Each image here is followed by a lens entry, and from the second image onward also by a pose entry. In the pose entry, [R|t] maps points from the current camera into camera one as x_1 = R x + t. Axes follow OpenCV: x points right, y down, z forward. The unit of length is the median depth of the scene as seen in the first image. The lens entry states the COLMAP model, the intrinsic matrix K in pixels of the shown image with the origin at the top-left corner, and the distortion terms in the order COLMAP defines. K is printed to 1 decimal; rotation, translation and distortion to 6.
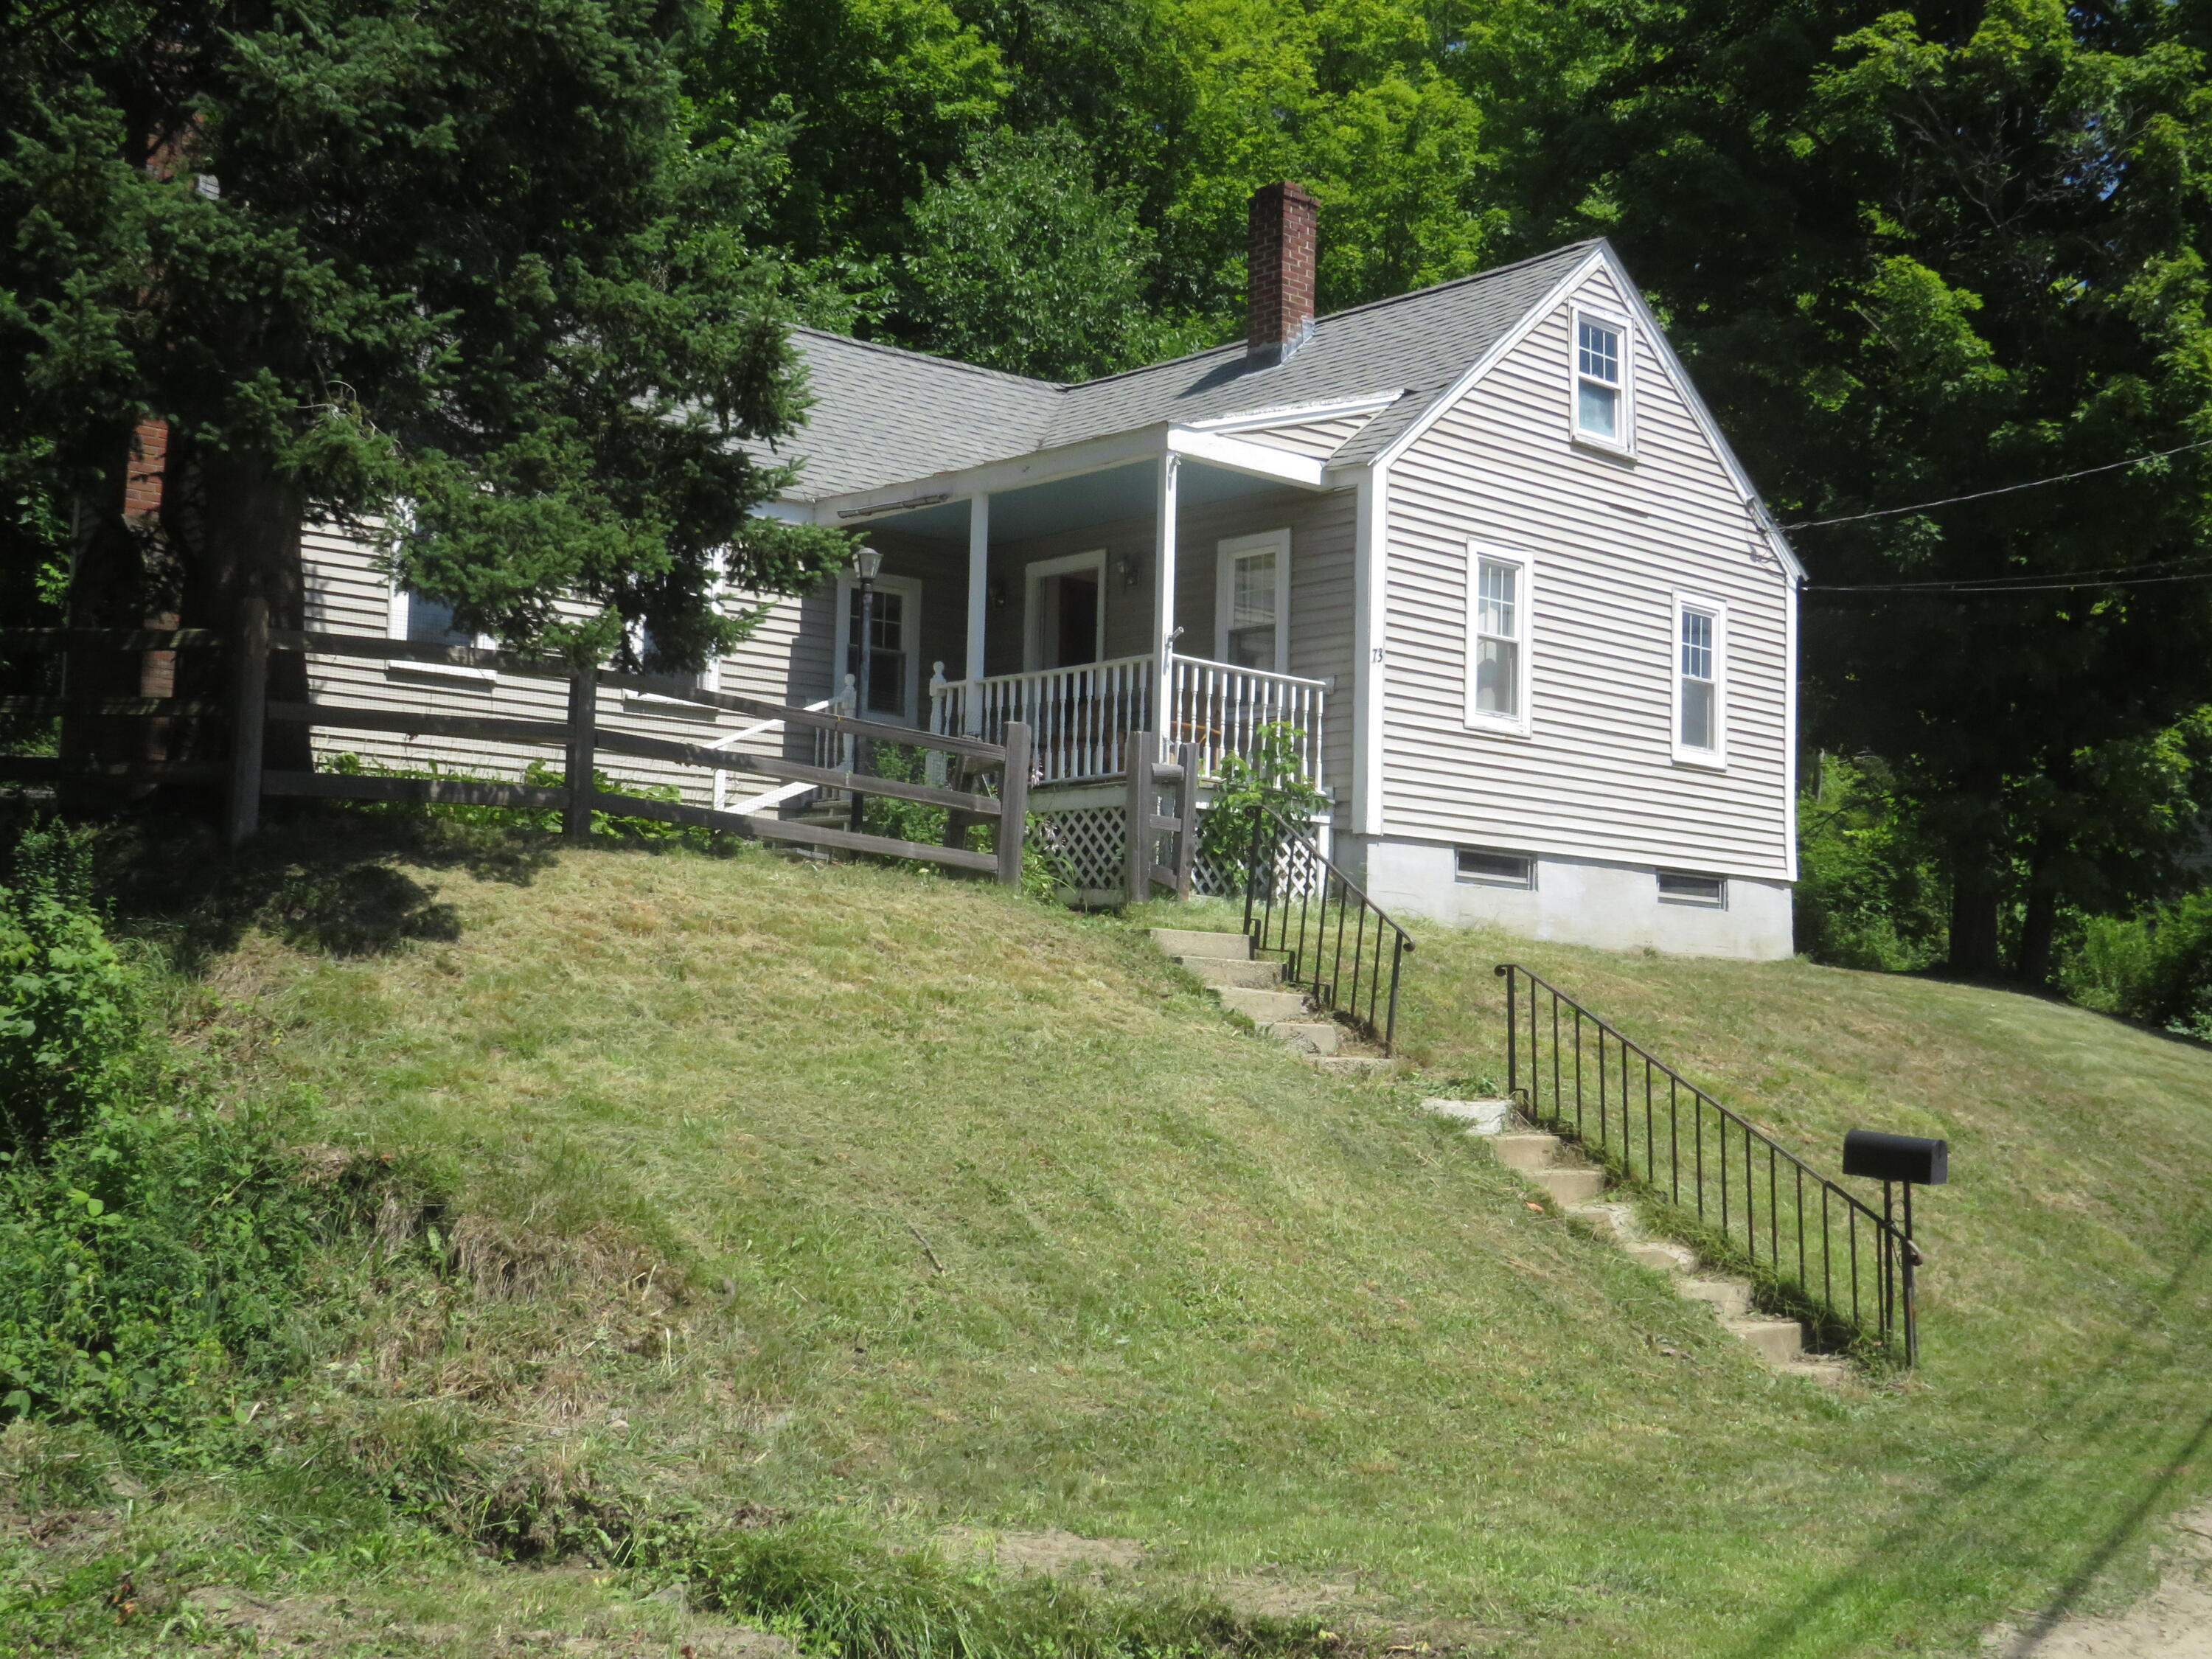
lens RADIAL K [[2566.1, 0, 1106.0], [0, 2566.1, 829.5], [0, 0, 1]] dist [-0.069680, 0.057860]
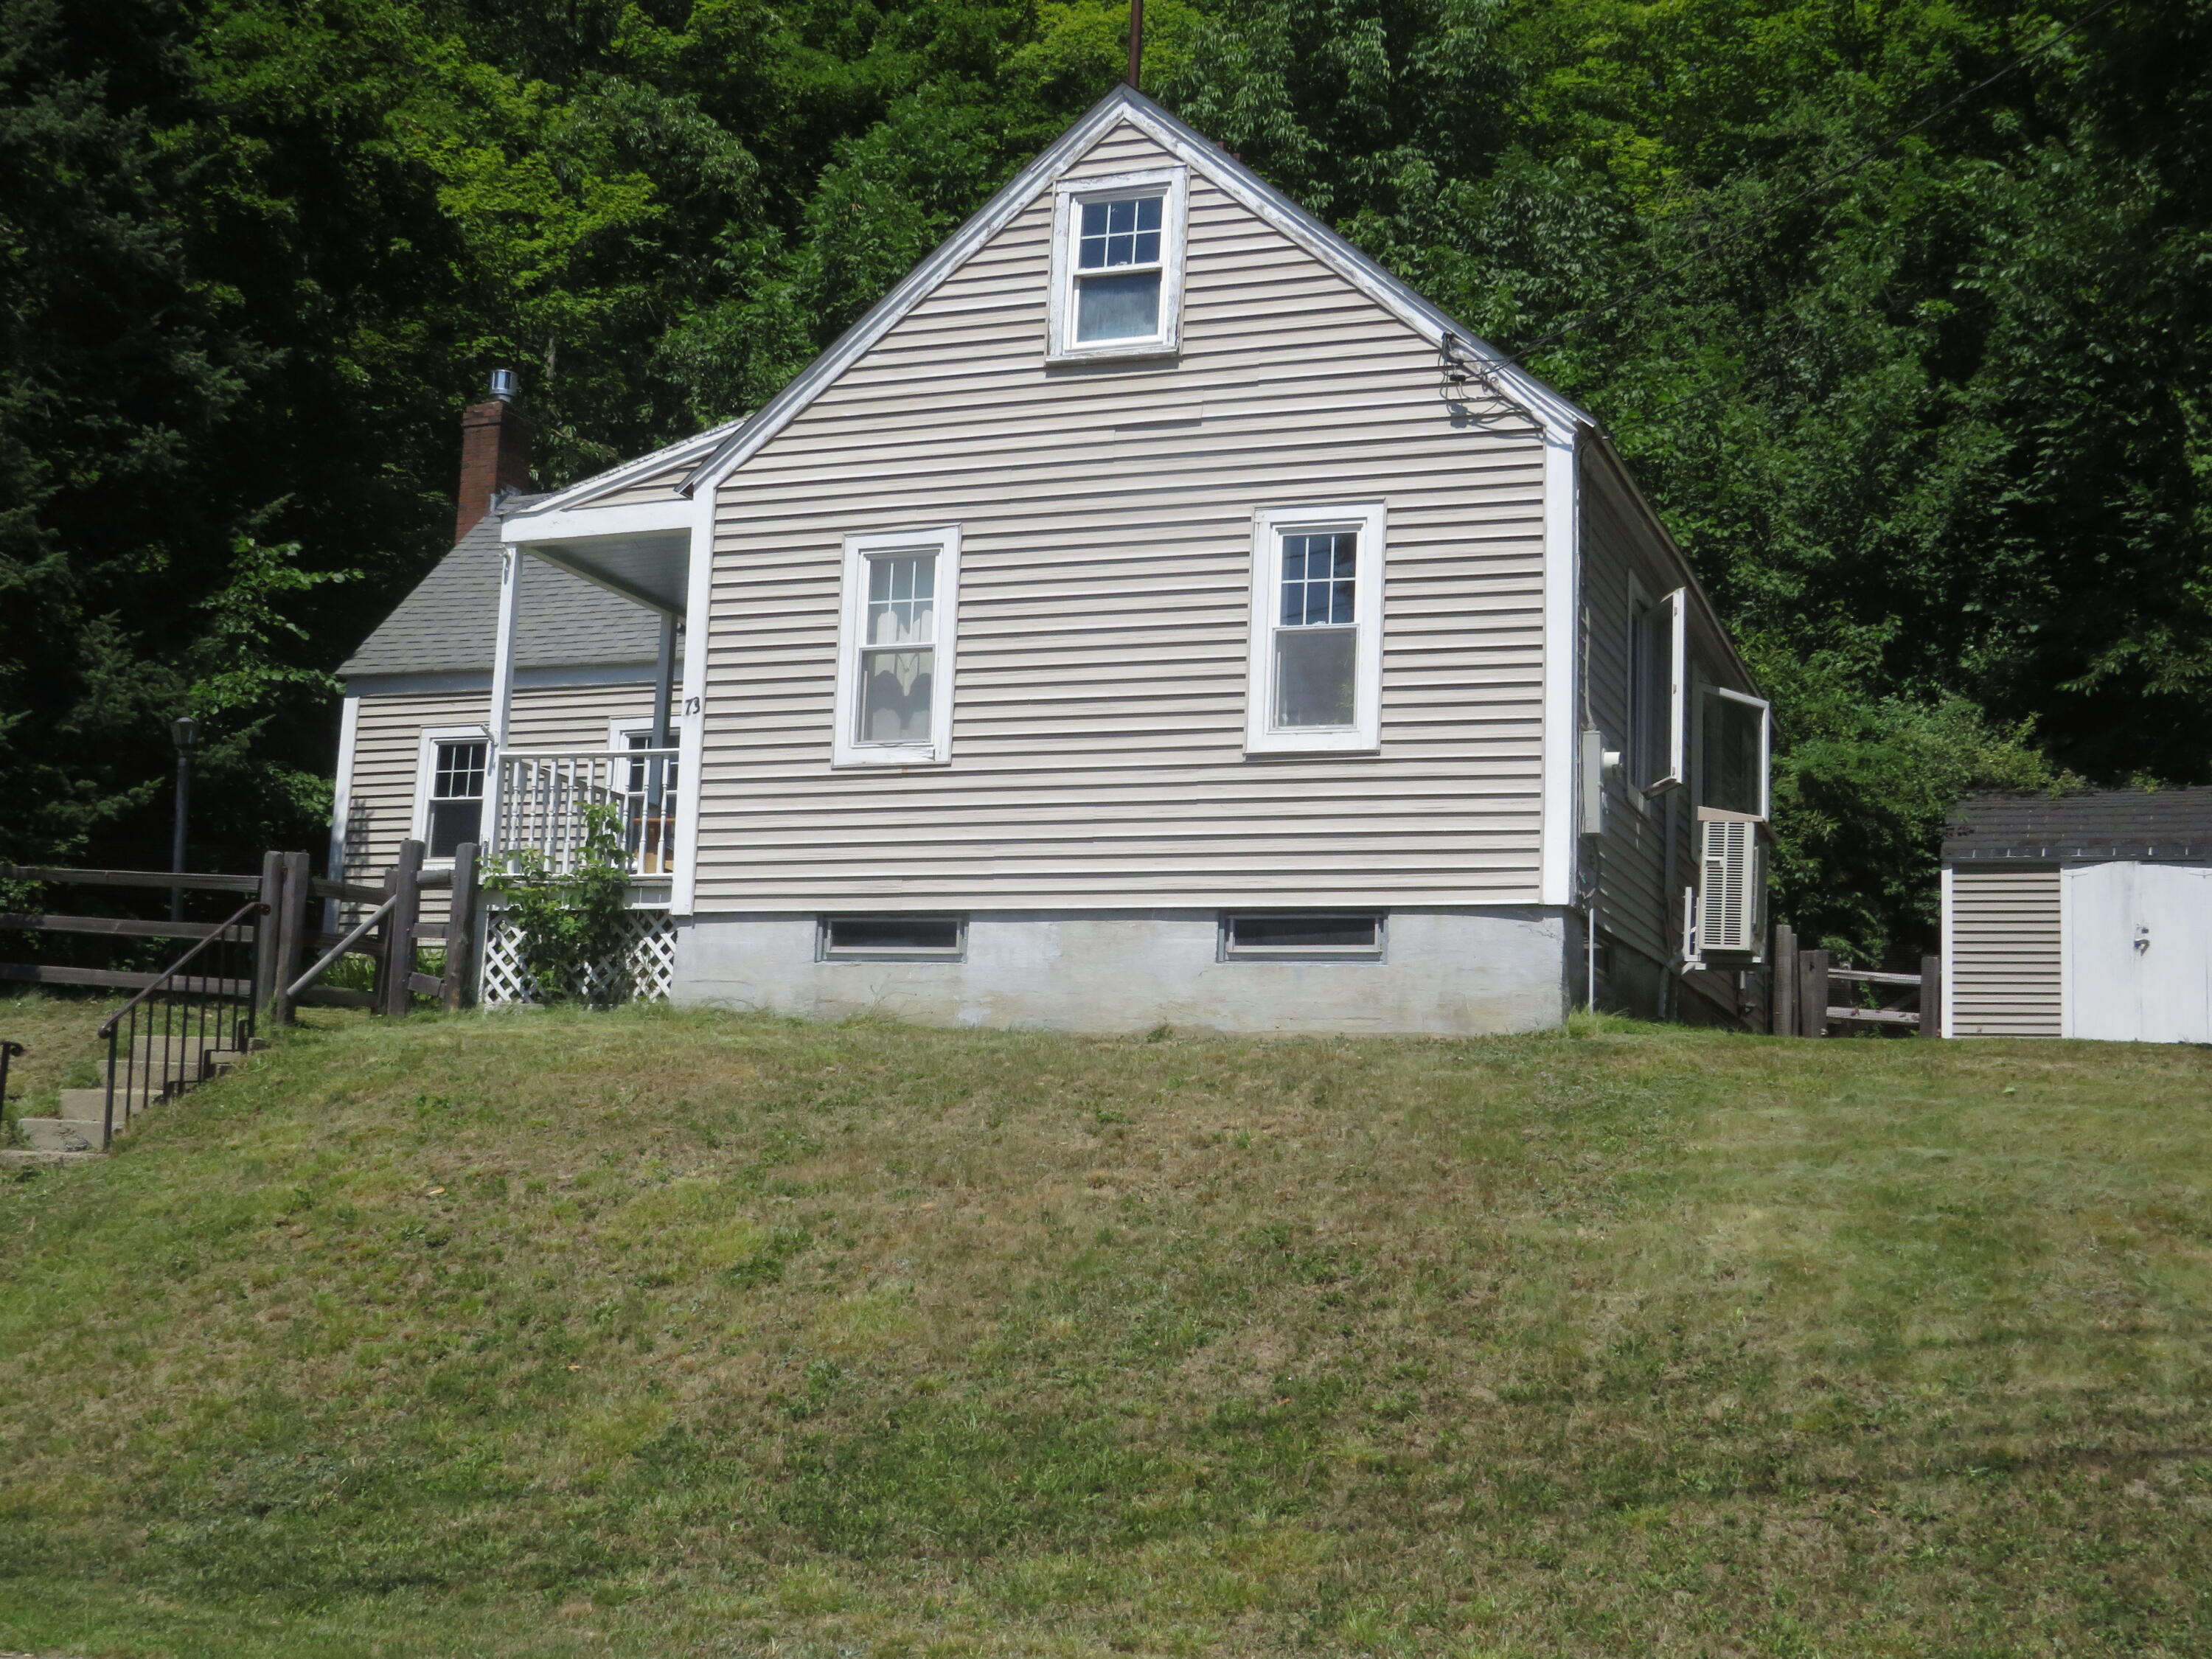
lens RADIAL K [[2566.1, 0, 1106.0], [0, 2566.1, 829.5], [0, 0, 1]] dist [-0.069680, 0.057860]
pose [[0.461180, -0.147126, -0.875024, 0.816693], [0.053998, 0.988983, -0.137827, 0.087675], [0.885662, 0.016313, 0.464044, 0.653362]]
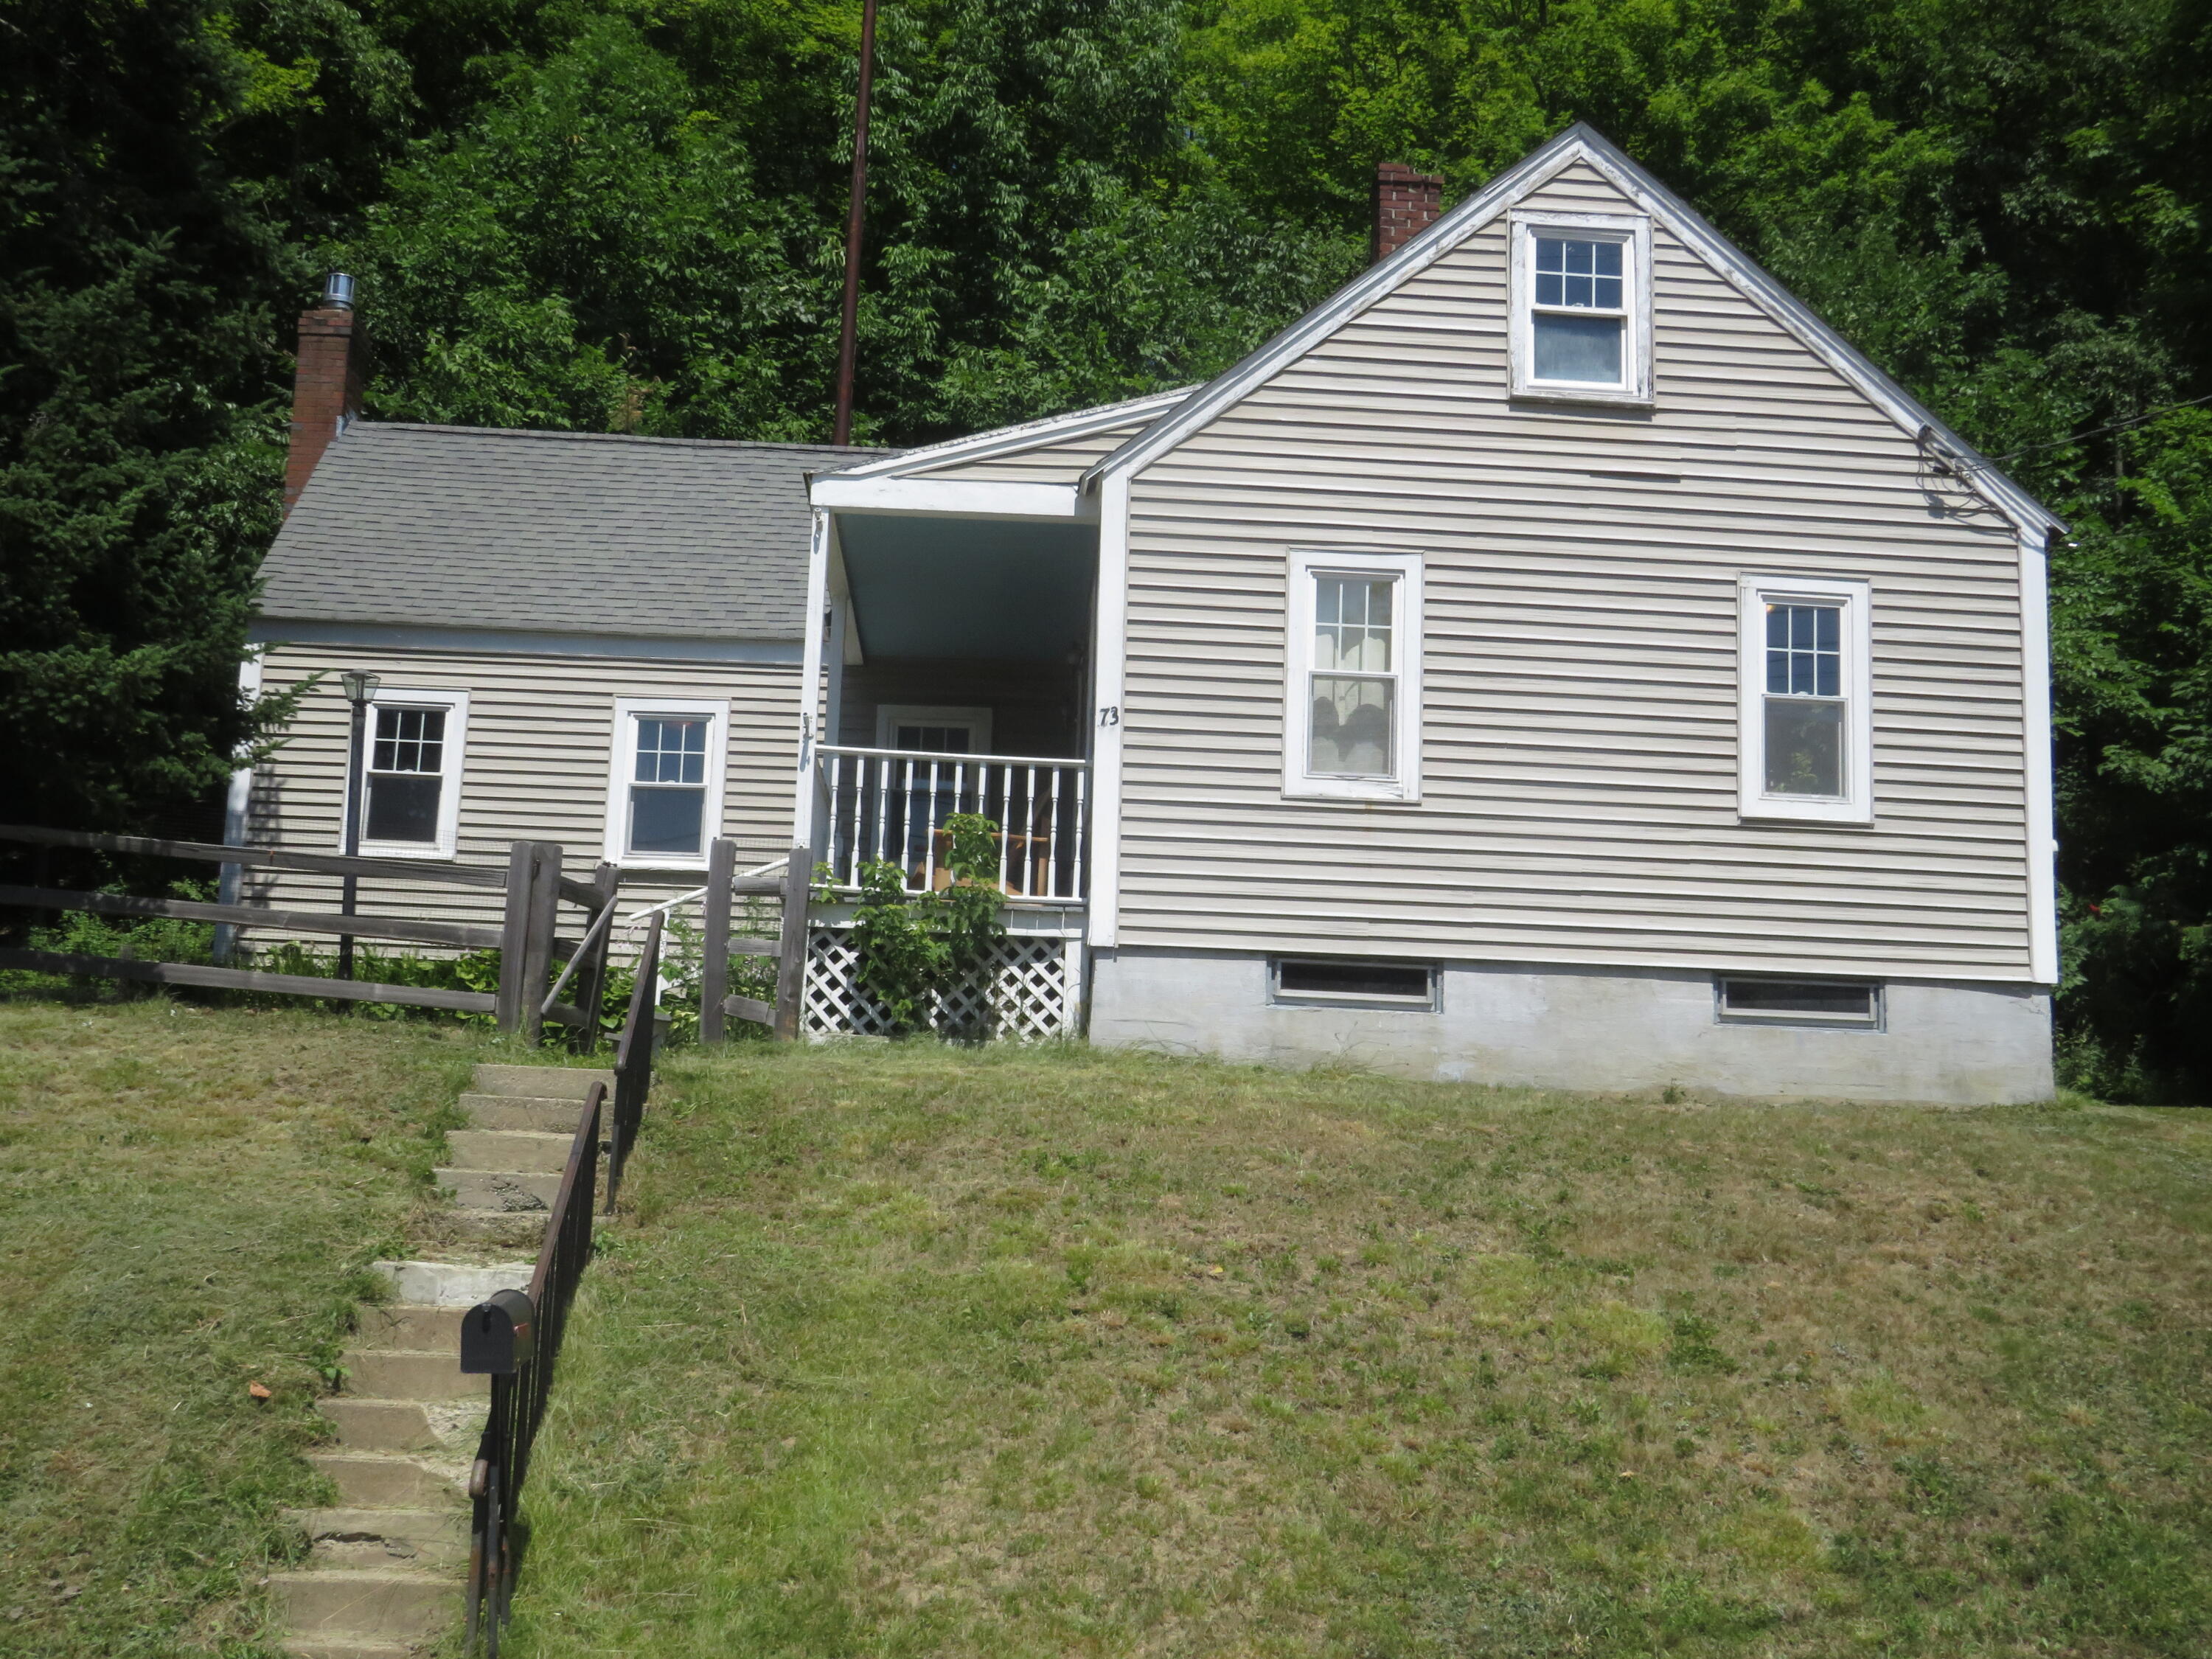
lens RADIAL K [[2566.1, 0, 1106.0], [0, 2566.1, 829.5], [0, 0, 1]] dist [-0.069680, 0.057860]
pose [[0.774519, -0.105272, -0.623730, 0.526276], [0.040054, 0.992237, -0.117732, 0.051612], [0.631282, 0.066203, 0.772723, 0.361113]]
